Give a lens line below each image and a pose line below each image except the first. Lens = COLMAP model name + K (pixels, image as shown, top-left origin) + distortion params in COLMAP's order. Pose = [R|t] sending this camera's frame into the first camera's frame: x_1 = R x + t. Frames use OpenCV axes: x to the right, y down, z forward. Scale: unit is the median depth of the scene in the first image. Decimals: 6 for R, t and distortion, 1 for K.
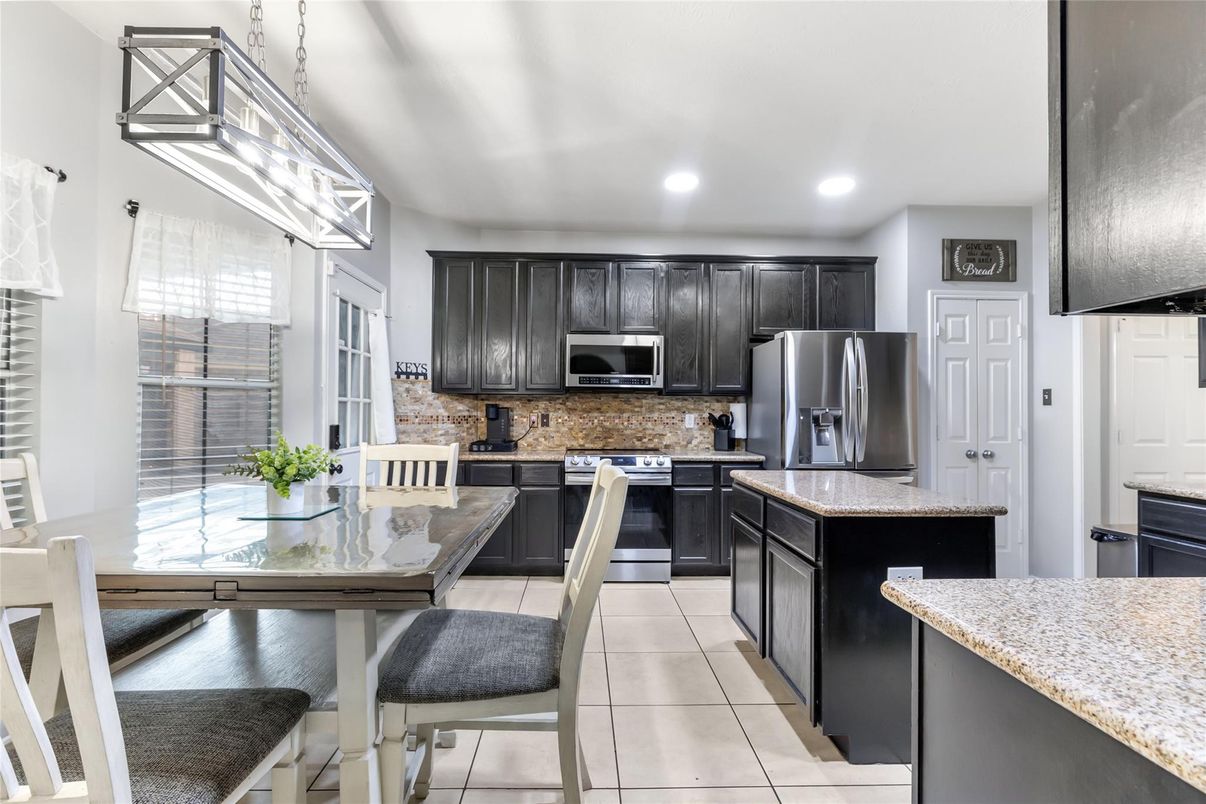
lens RADIAL K [[555.1, 0, 595.0], [0, 555.1, 405.4], [0, 0, 1]] dist [0.001710, -0.000252]
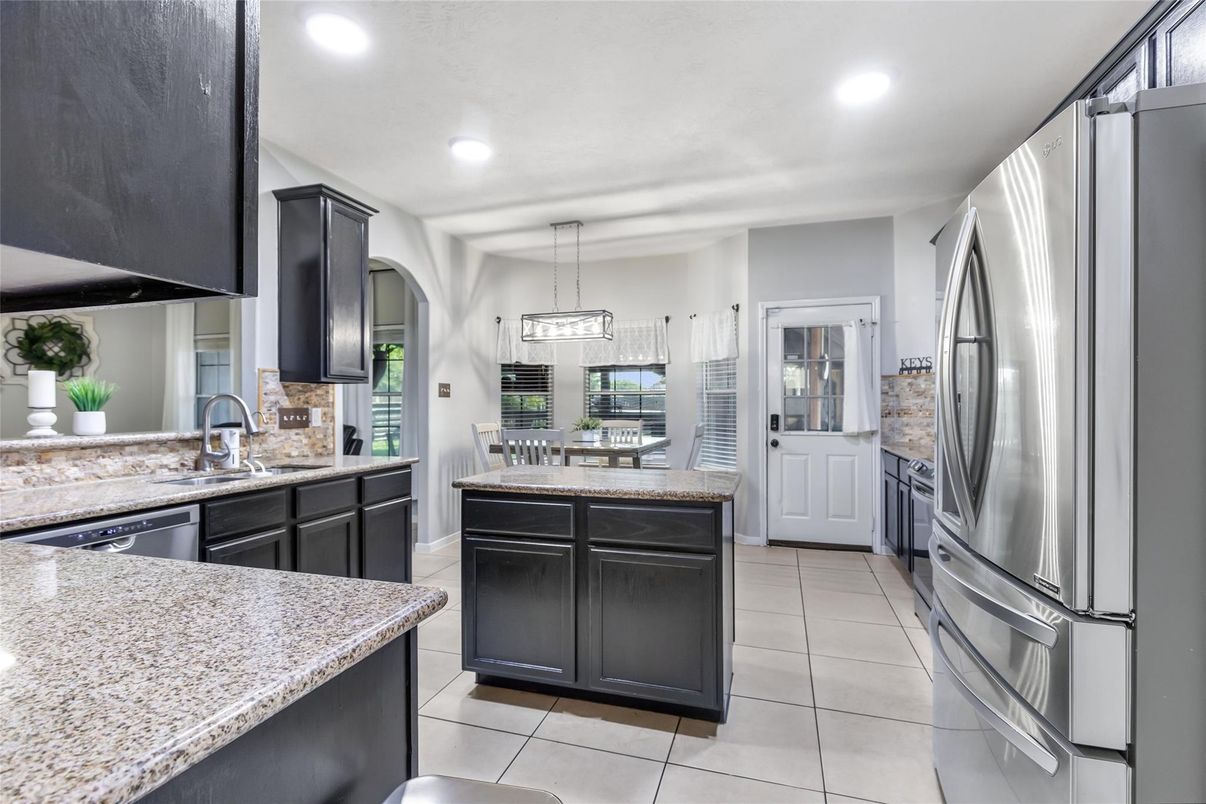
lens RADIAL K [[555.1, 0, 610.0], [0, 555.1, 402.0], [0, 0, 1]] dist [0.001710, -0.000252]
pose [[-0.321195, -0.006134, -0.946993, 0.791304], [0.015748, 0.999806, -0.011817, 0.008005], [0.946882, -0.018709, -0.321036, 0.761417]]
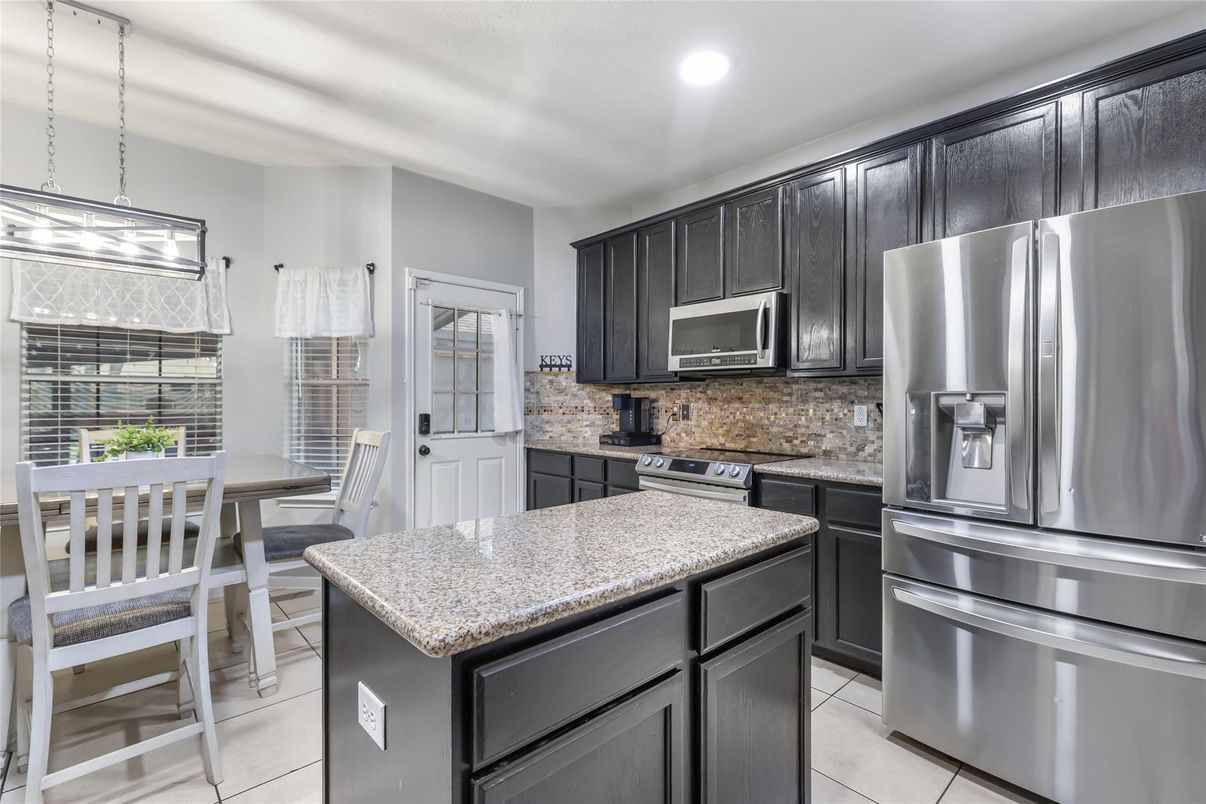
lens RADIAL K [[555.1, 0, 598.5], [0, 555.1, 402.2], [0, 0, 1]] dist [0.001710, -0.000252]
pose [[0.650304, -0.003019, -0.759668, 0.488393], [0.012876, 0.999892, 0.007049, 0.004090], [0.759565, -0.014366, 0.650272, 0.370089]]
